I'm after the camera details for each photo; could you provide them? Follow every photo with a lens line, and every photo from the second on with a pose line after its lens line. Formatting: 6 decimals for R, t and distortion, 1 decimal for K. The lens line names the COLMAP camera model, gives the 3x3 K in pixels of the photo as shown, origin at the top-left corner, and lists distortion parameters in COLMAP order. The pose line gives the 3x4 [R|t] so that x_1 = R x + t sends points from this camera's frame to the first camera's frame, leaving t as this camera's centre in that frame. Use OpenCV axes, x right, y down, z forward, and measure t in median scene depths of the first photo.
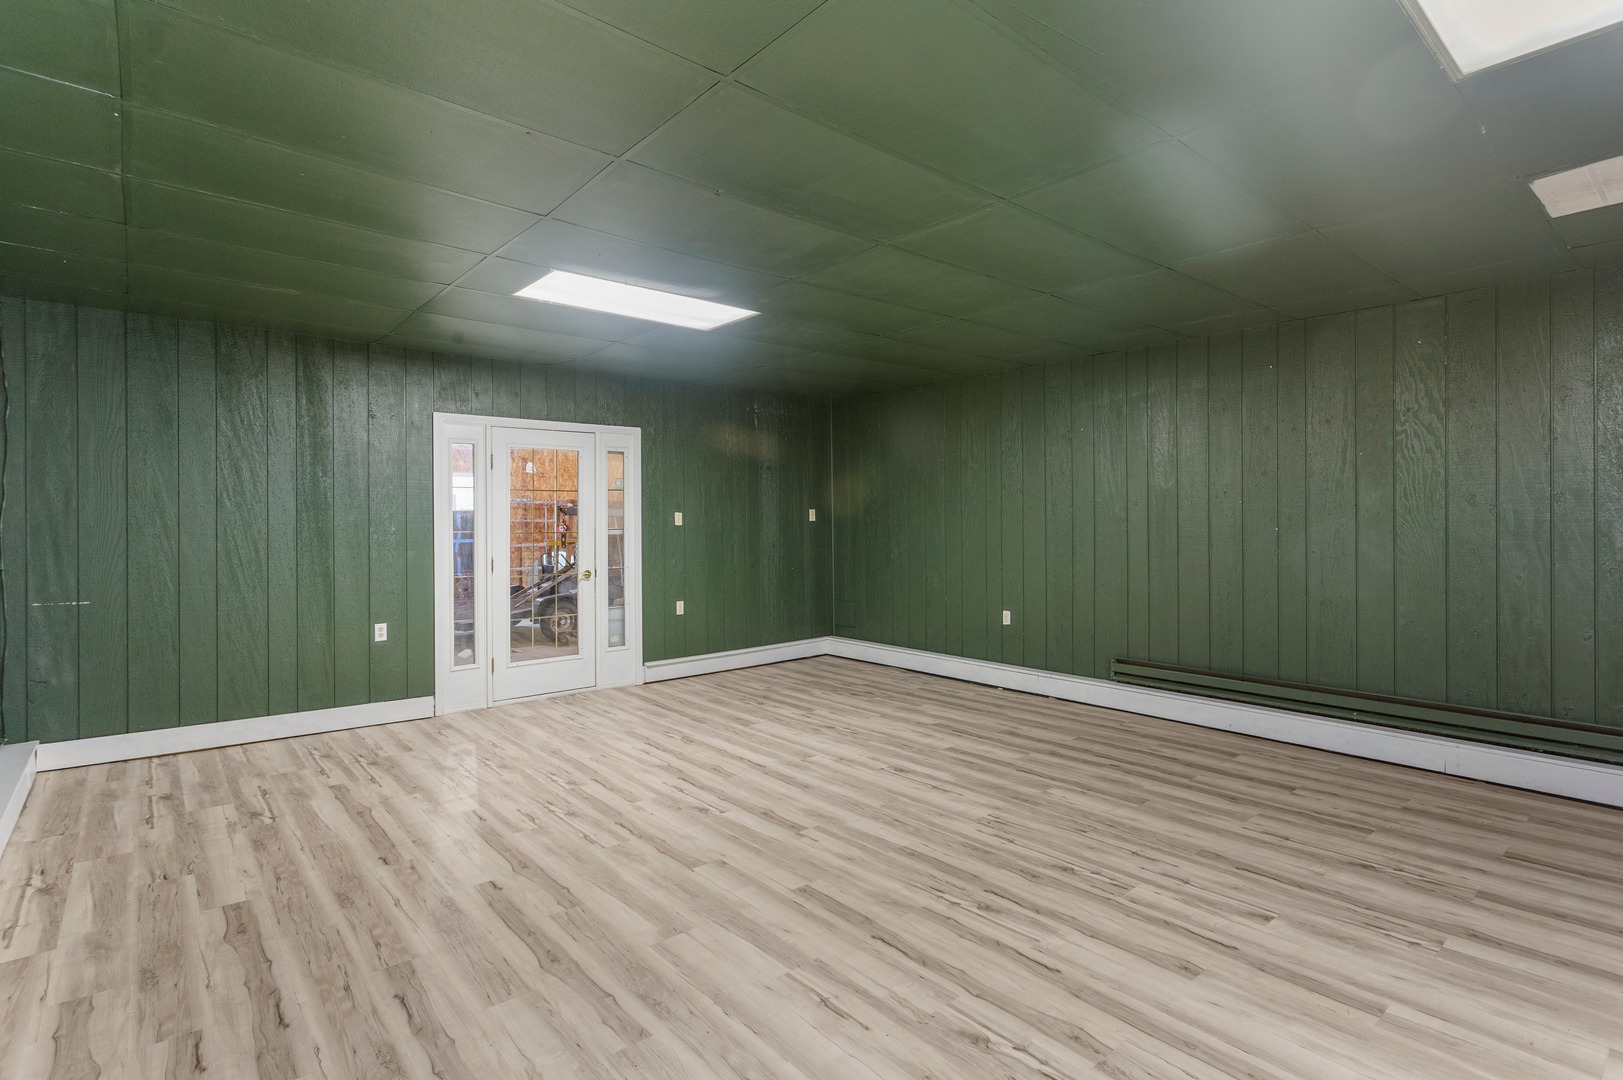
lens RADIAL K [[791.8, 0, 808.7], [0, 791.8, 515.0], [0, 0, 1]] dist [0.001305, 0.000549]
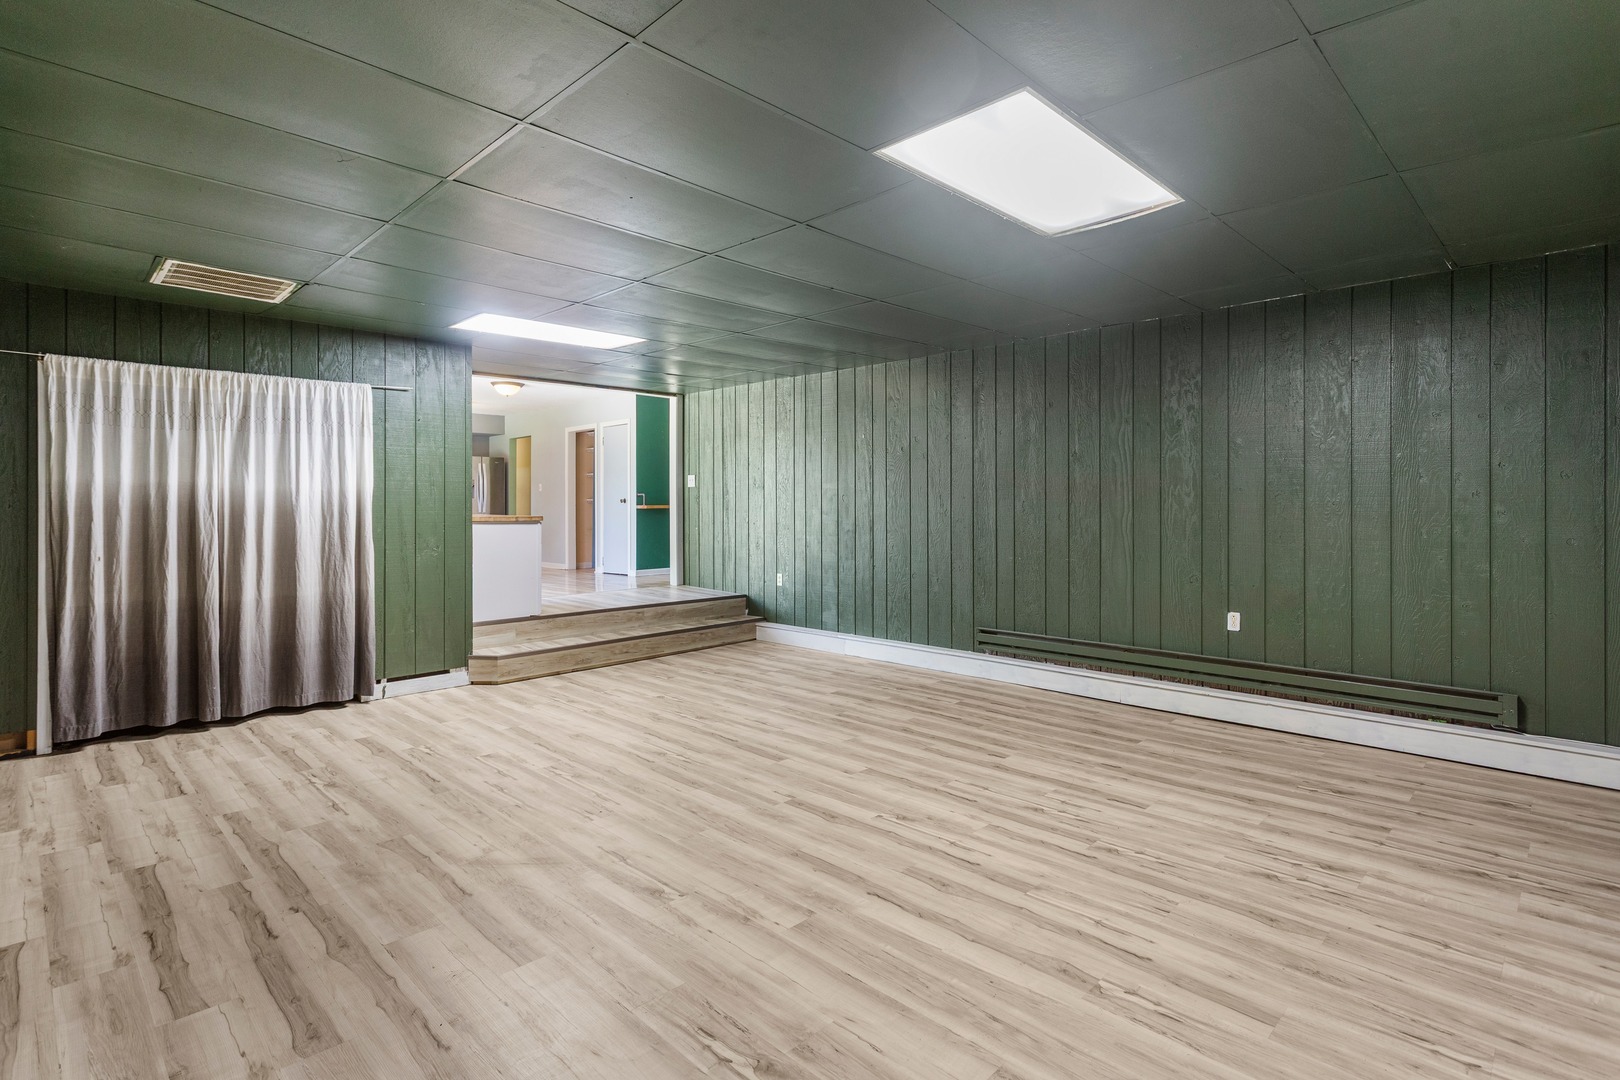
lens RADIAL K [[790.4, 0, 807.2], [0, 790.4, 515.1], [0, 0, 1]] dist [0.001305, 0.000549]
pose [[-0.995854, 0.010525, -0.090358, 0.055335], [0.010157, 0.999938, 0.004529, 0.018248], [0.090400, 0.003593, -0.995899, 1.918001]]
